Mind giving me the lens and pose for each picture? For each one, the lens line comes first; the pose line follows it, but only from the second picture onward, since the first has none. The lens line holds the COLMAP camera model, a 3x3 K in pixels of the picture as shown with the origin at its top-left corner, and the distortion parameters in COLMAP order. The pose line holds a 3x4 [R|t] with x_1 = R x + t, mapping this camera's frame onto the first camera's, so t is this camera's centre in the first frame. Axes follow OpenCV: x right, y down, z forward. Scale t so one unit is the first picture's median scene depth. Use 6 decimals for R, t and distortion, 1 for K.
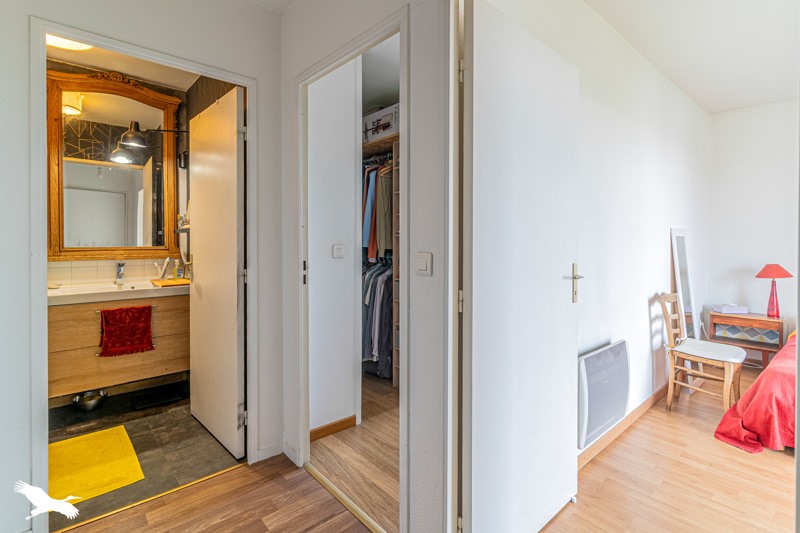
lens RADIAL K [[393.2, 0, 392.3], [0, 393.2, 243.0], [0, 0, 1]] dist [0.000594, -0.000061]
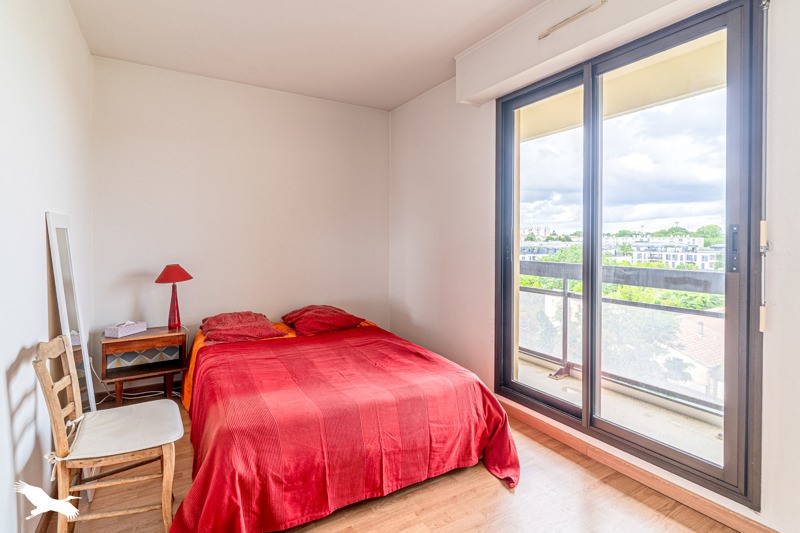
lens RADIAL K [[393.2, 0, 392.3], [0, 393.2, 243.0], [0, 0, 1]] dist [0.000594, -0.000061]
pose [[0.180936, -0.012893, 0.983410, 0.248442], [0.001905, 0.999917, 0.012759, -0.001182], [-0.983493, -0.000435, 0.180945, 0.410692]]
